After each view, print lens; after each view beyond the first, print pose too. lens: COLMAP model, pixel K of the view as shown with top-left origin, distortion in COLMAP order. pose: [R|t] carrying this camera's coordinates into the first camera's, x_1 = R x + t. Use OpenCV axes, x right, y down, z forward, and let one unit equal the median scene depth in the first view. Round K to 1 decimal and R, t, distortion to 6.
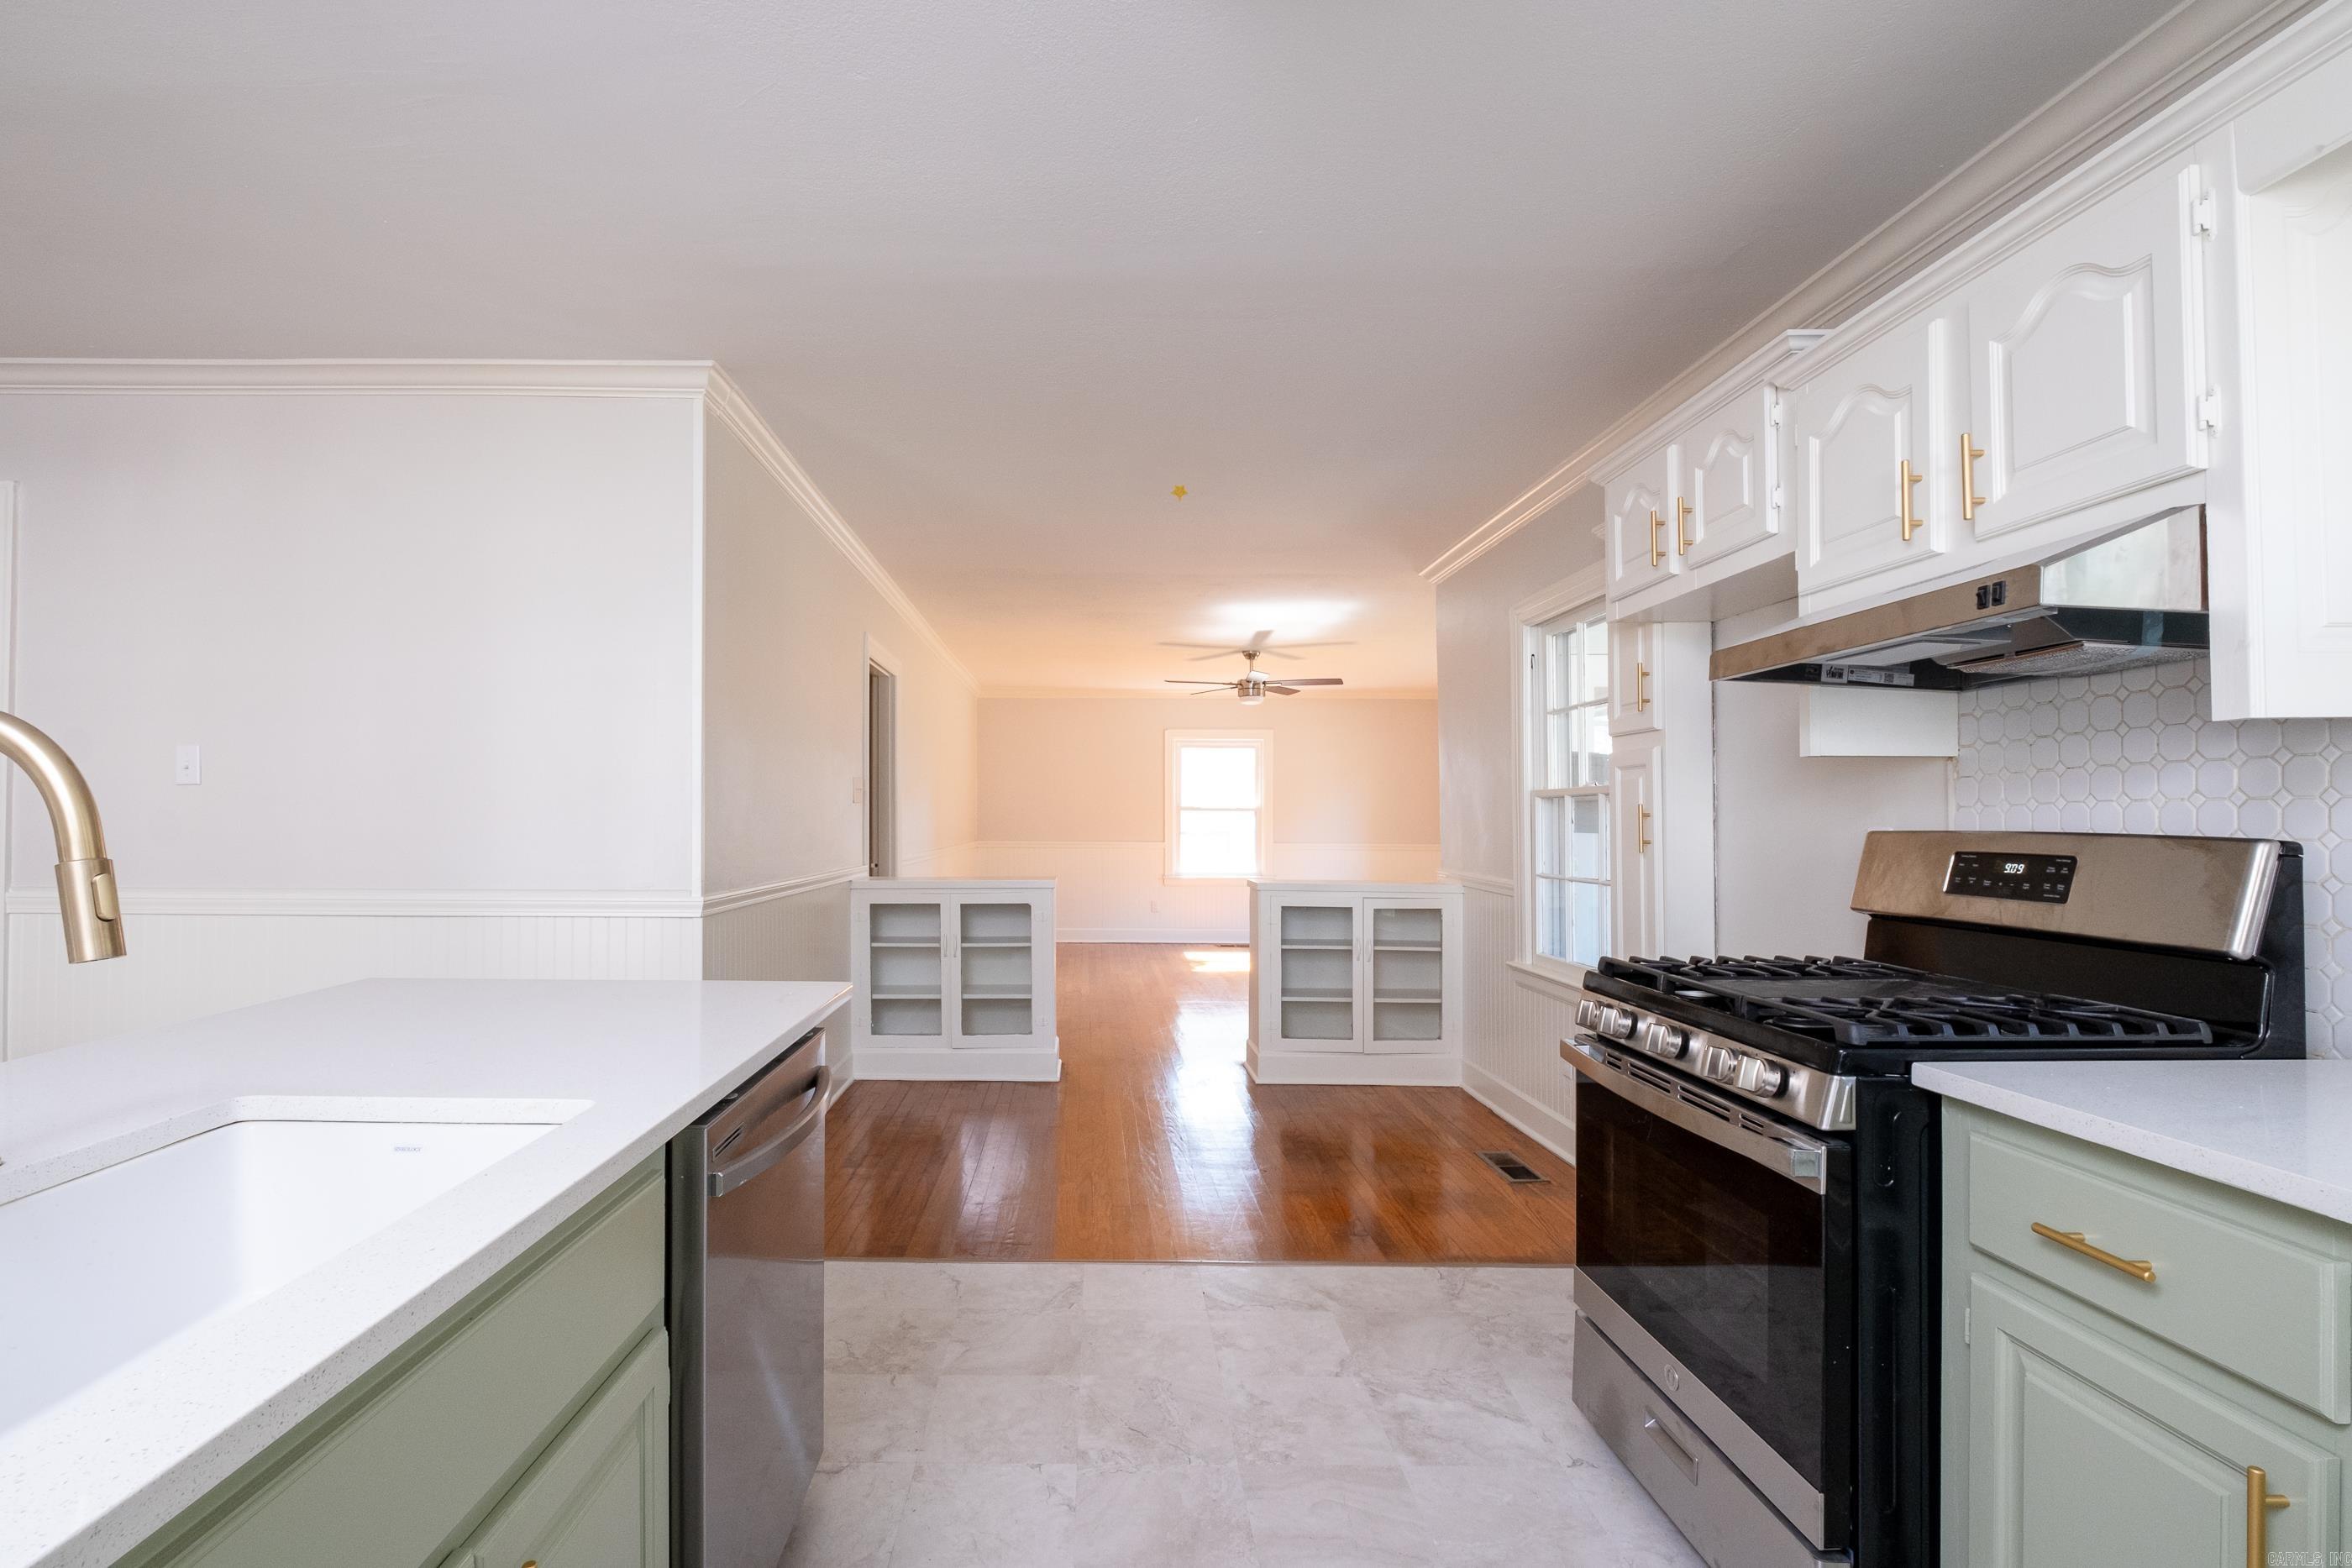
lens RADIAL K [[1079.9, 0, 1085.1], [0, 1079.9, 807.2], [0, 0, 1]] dist [-0.004590, -0.000686]
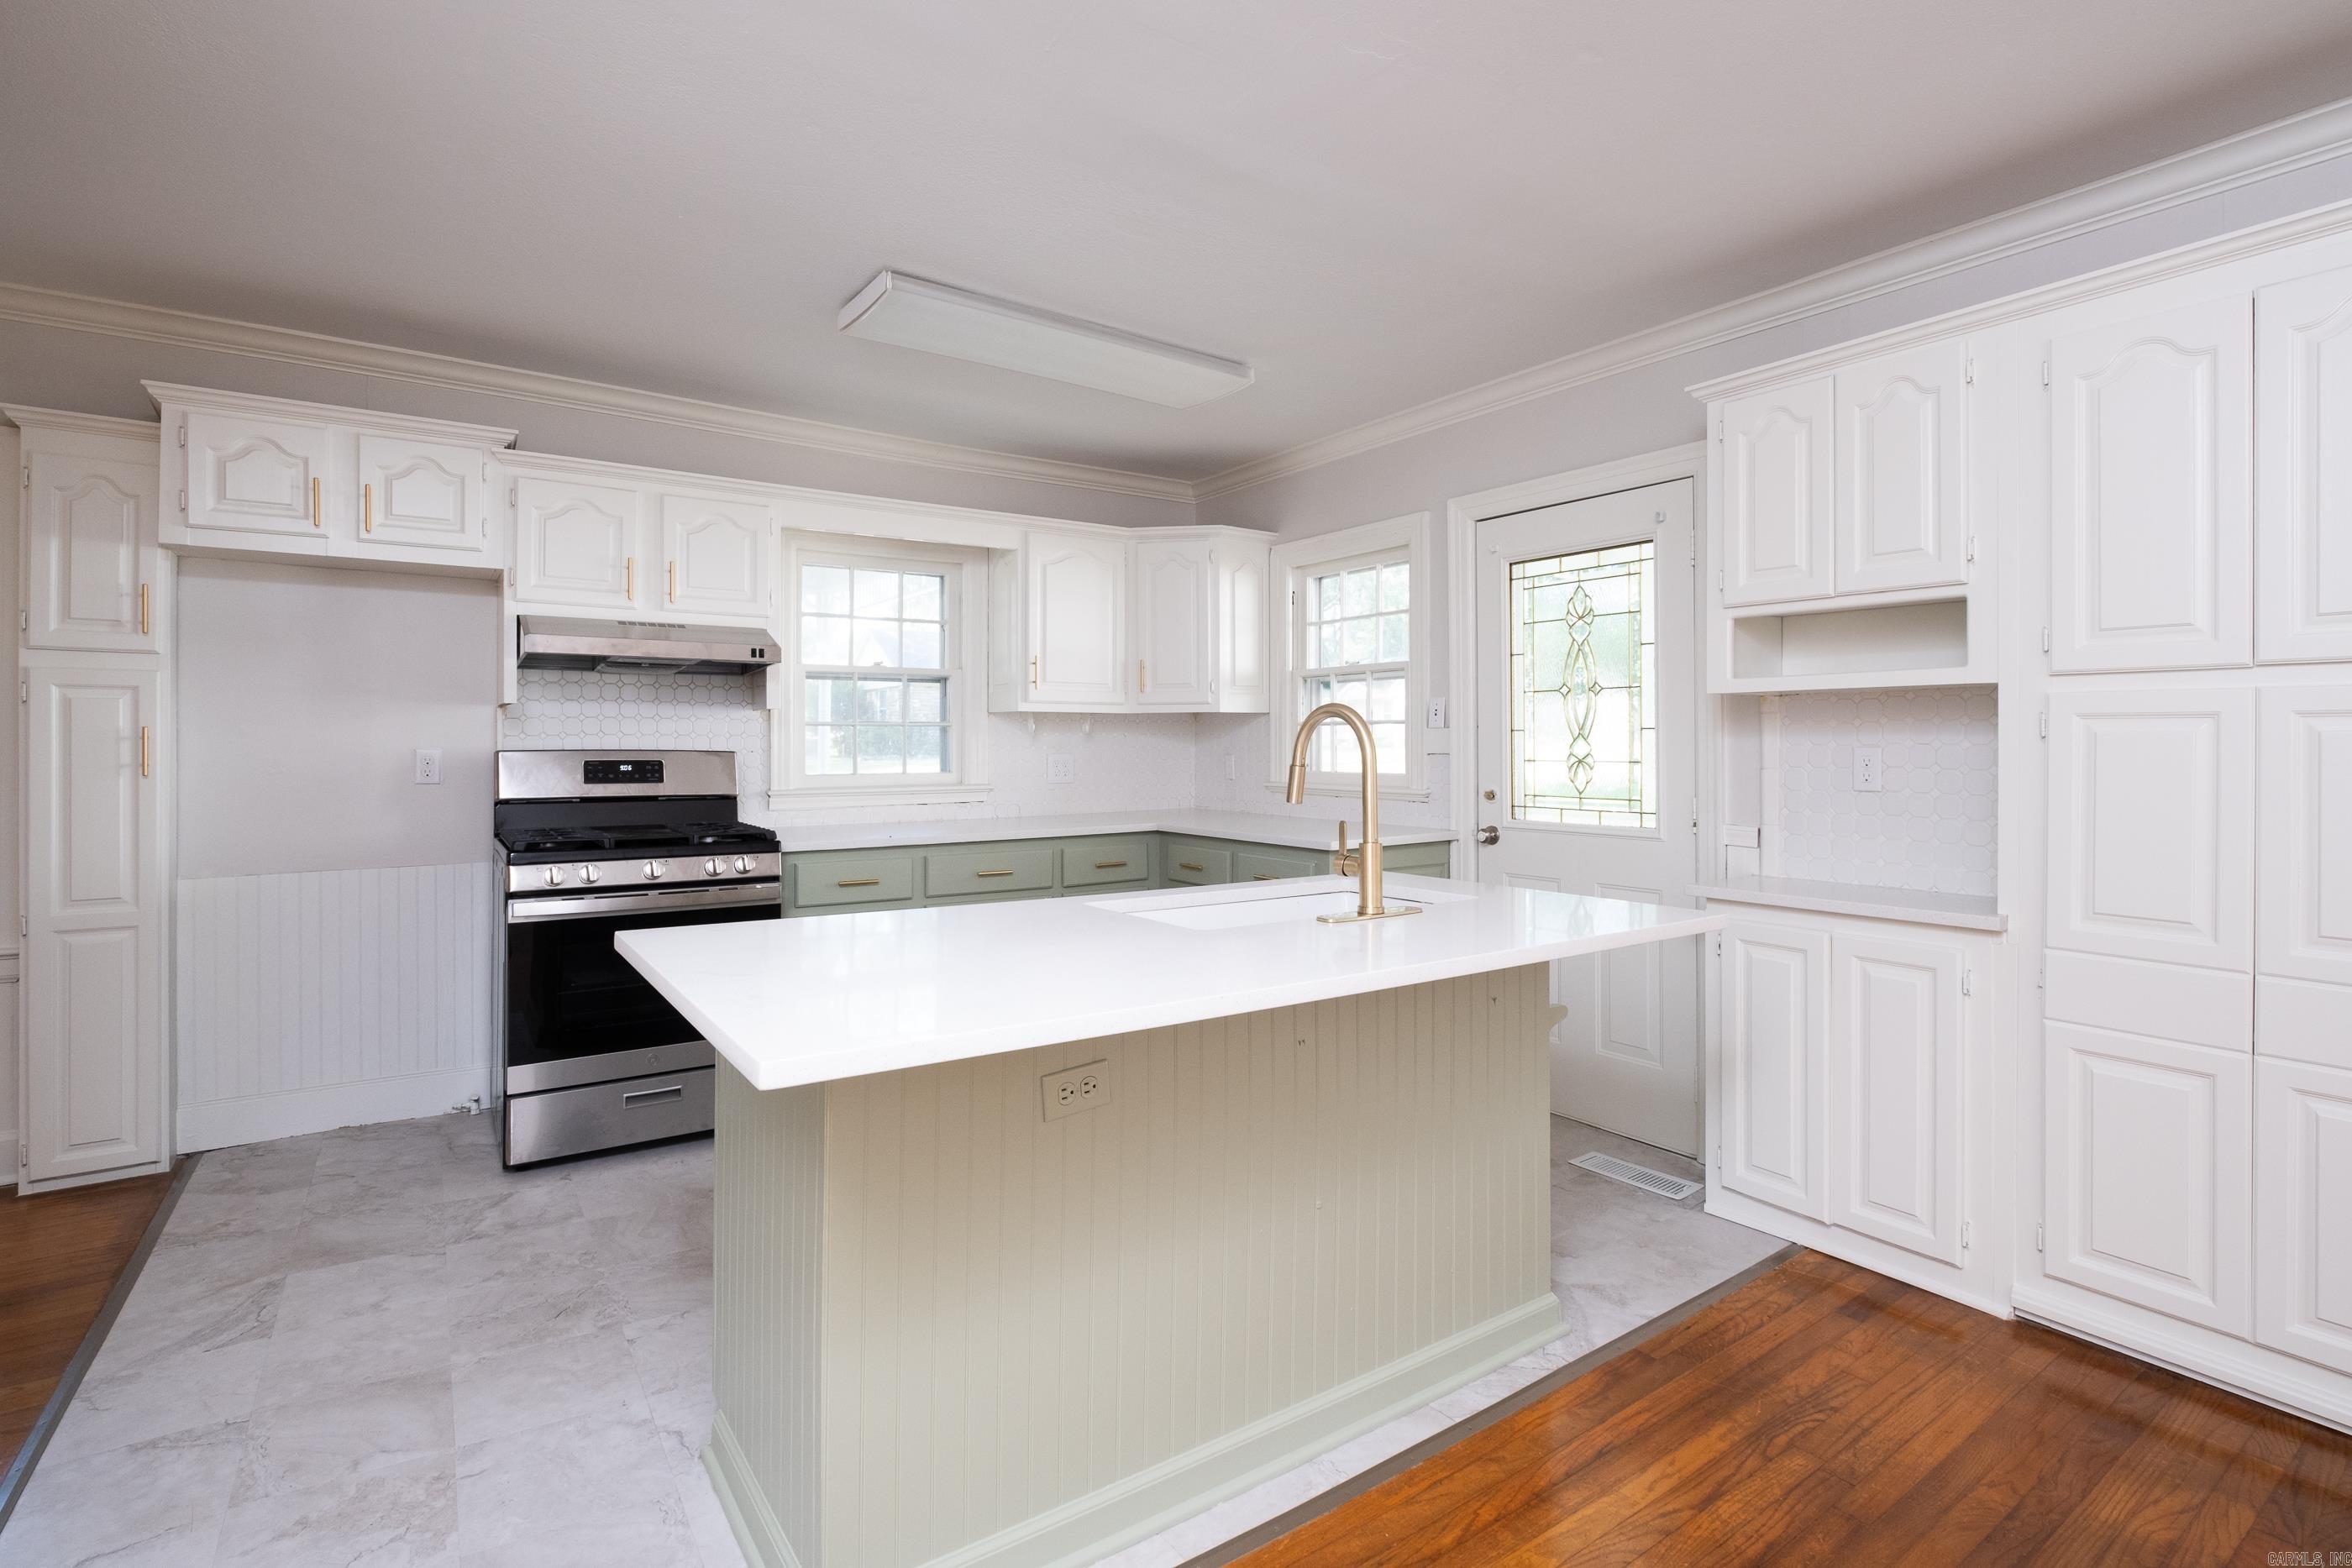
lens RADIAL K [[1105.2, 0, 1168.7], [0, 1105.2, 732.2], [0, 0, 1]] dist [-0.007983, -0.000928]
pose [[-0.575745, 0.007780, 0.817592, -1.171879], [-0.012951, 0.999743, -0.018633, 0.012536], [-0.817526, -0.021316, -0.575496, 1.120532]]
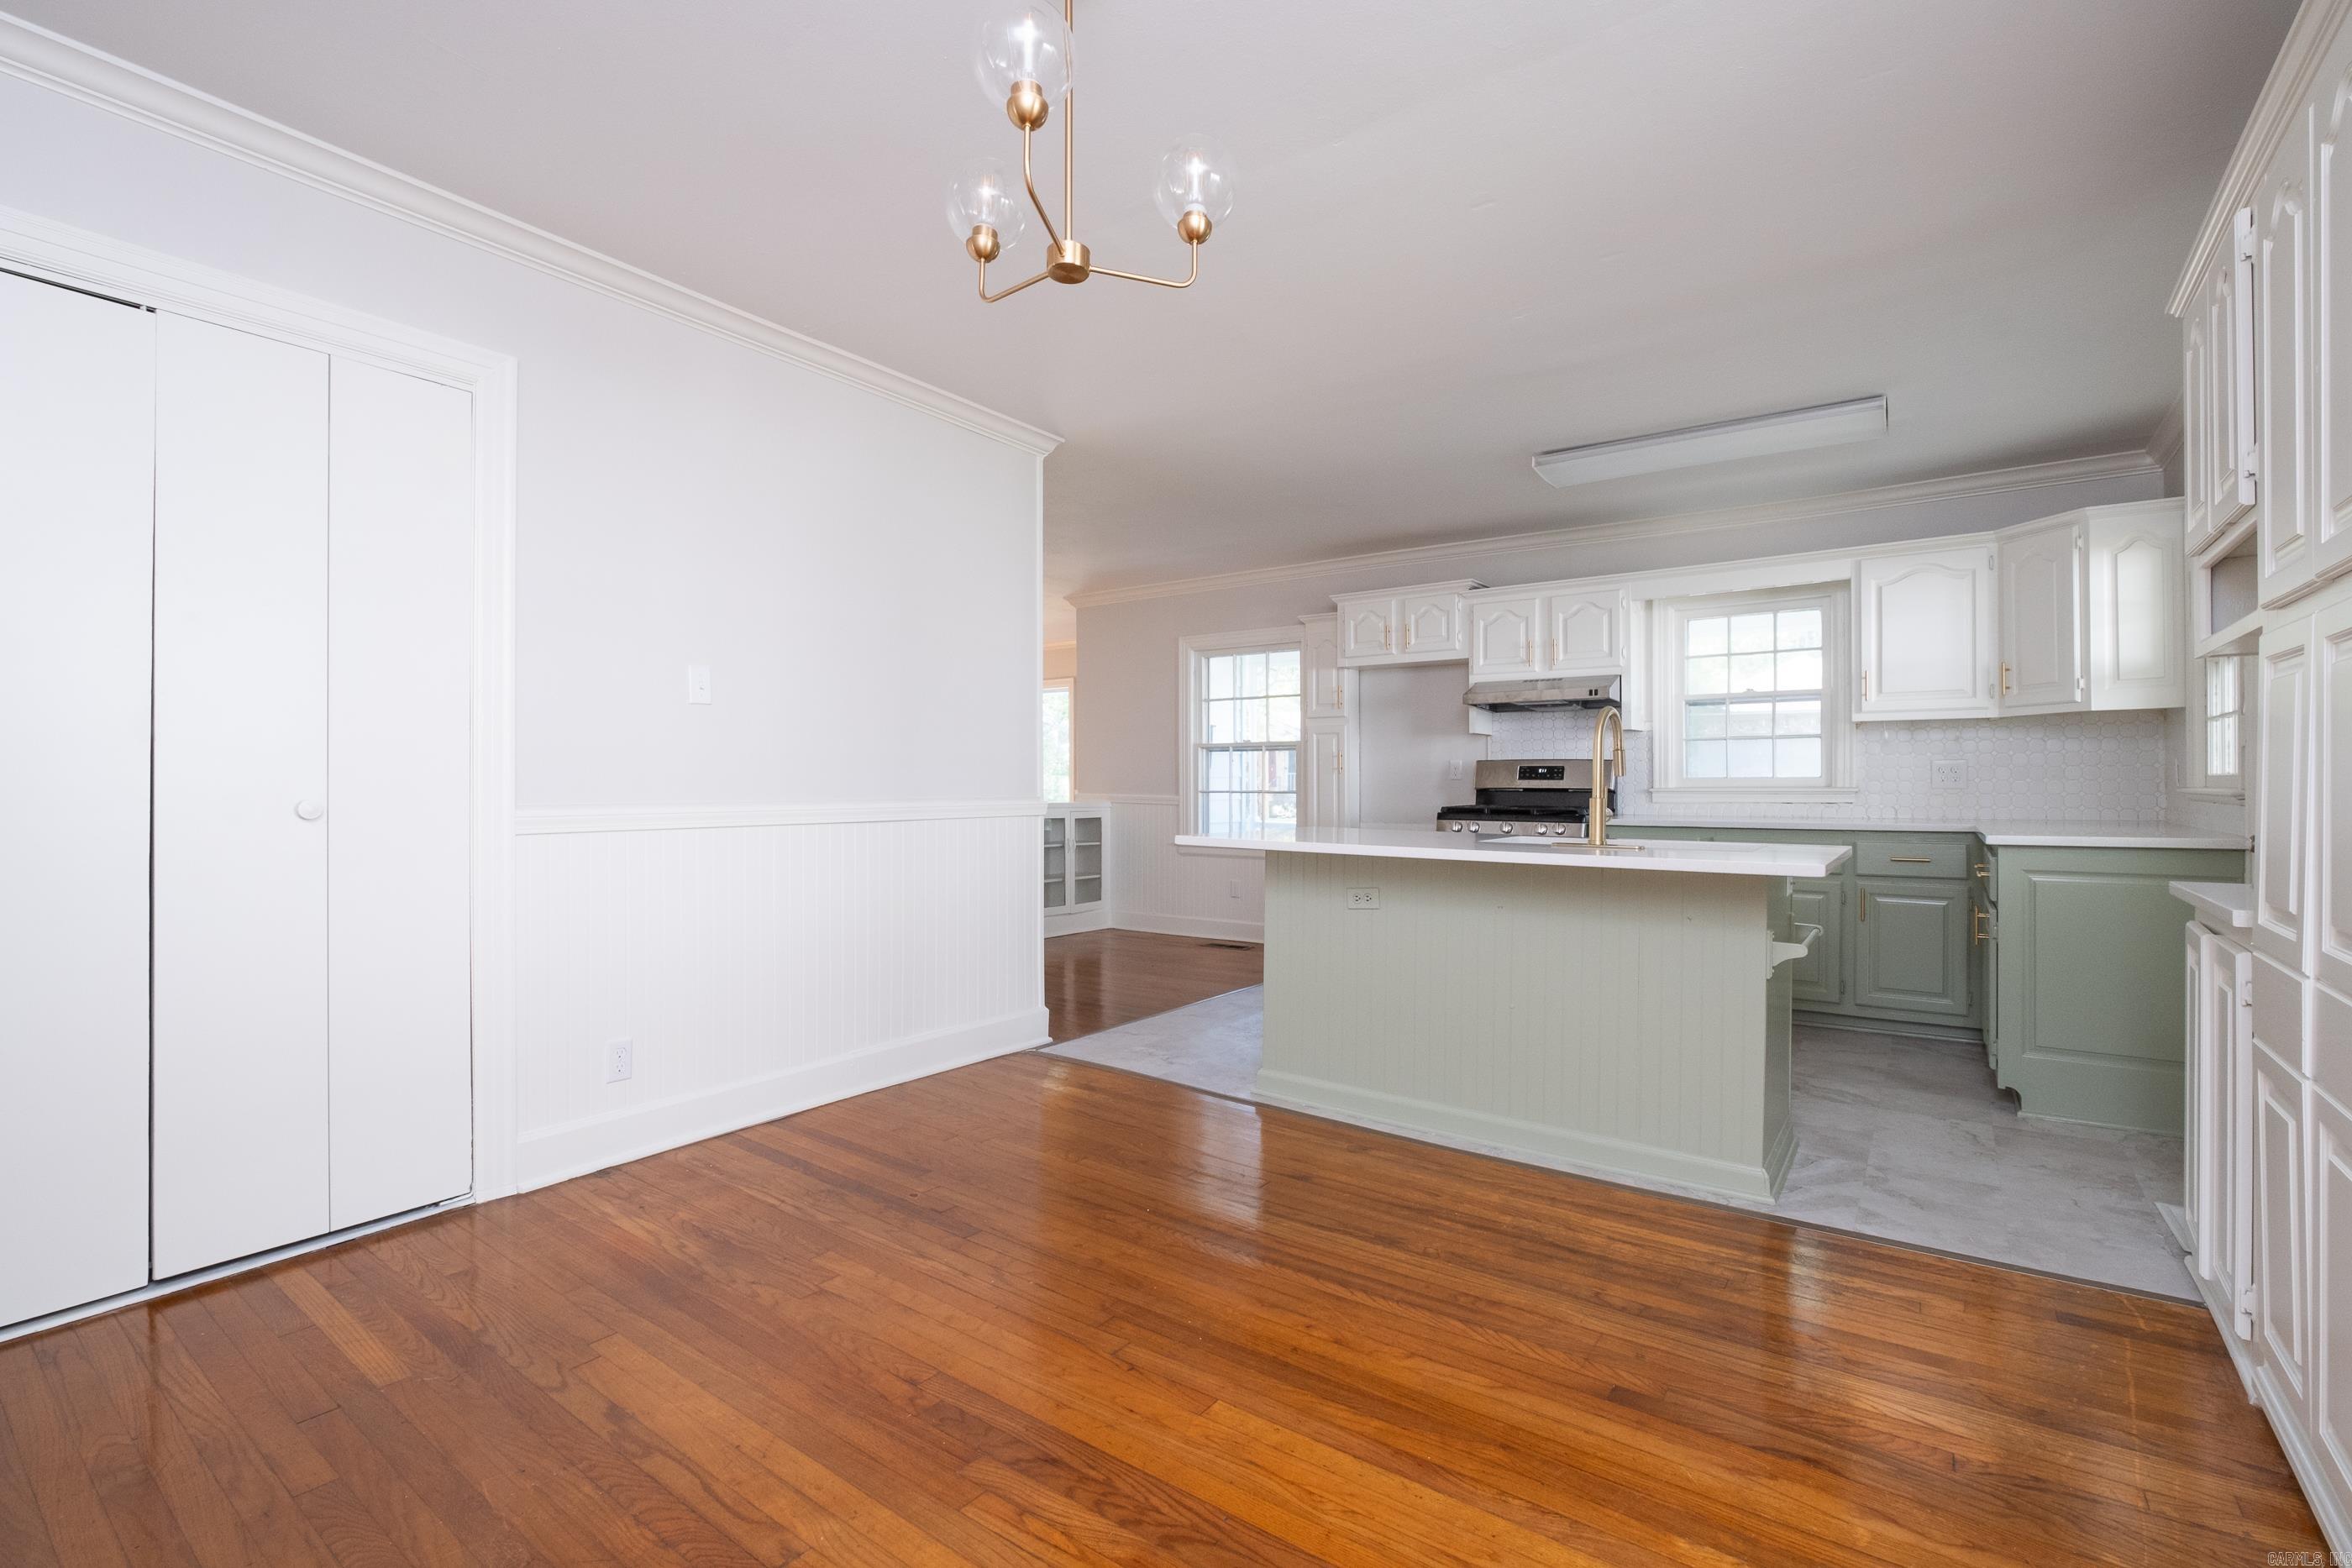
lens RADIAL K [[1047.7, 0, 1163.8], [0, 1047.7, 766.9], [0, 0, 1]] dist [-0.012969, 0.000073]
pose [[0.586253, 0.007948, 0.810089, -1.940915], [-0.009633, 0.999950, -0.002840, 0.054431], [-0.810070, -0.006138, 0.586300, 0.062027]]
